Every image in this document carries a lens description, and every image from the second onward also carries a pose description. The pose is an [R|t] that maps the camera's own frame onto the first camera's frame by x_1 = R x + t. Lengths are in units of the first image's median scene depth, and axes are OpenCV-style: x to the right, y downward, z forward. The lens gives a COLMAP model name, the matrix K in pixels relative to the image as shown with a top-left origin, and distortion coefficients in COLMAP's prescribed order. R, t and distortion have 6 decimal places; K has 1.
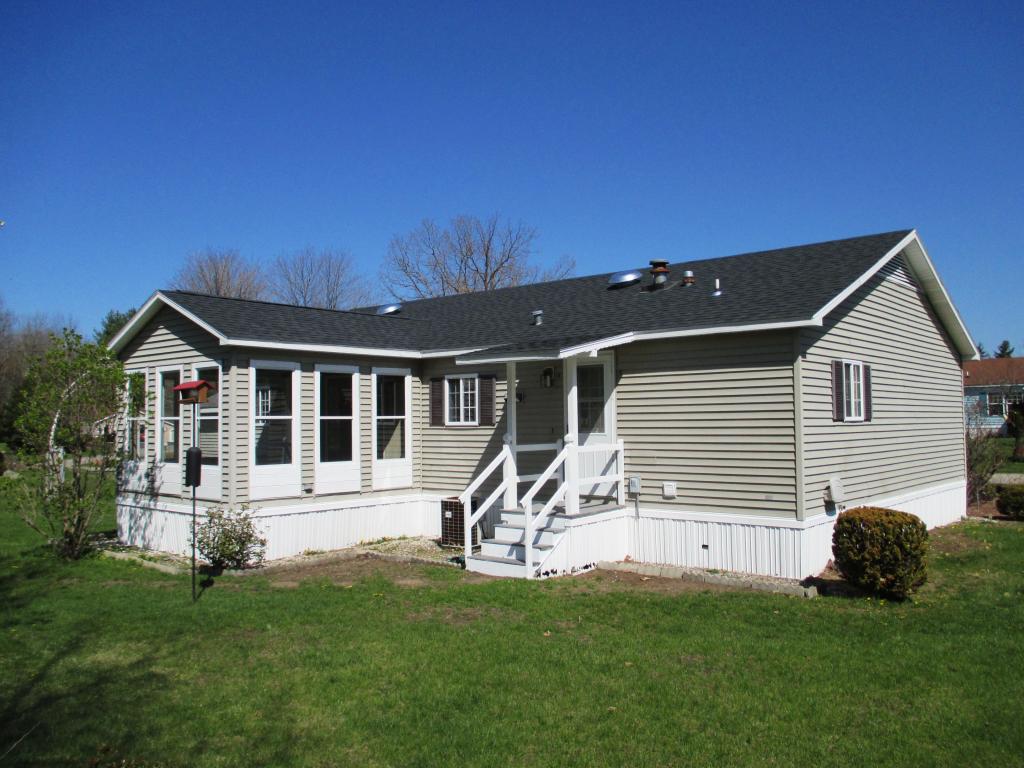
lens RADIAL K [[840.8, 0, 516.6], [0, 840.8, 389.9], [0, 0, 1]] dist [-0.030481, 0.007959]
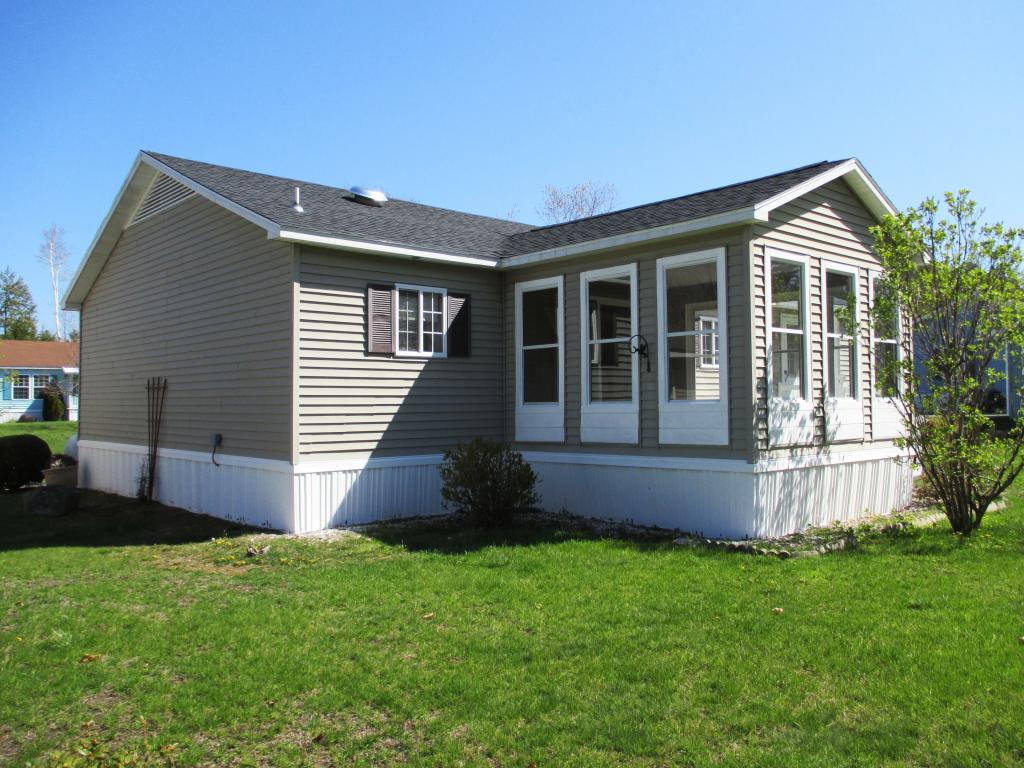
lens RADIAL K [[840.8, 0, 516.8], [0, 840.8, 378.7], [0, 0, 1]] dist [-0.030481, 0.007959]
pose [[0.127053, 0.013000, 0.991811, -1.109382], [-0.056257, 0.998399, -0.005879, 0.085749], [-0.990299, -0.055050, 0.127581, 1.120079]]
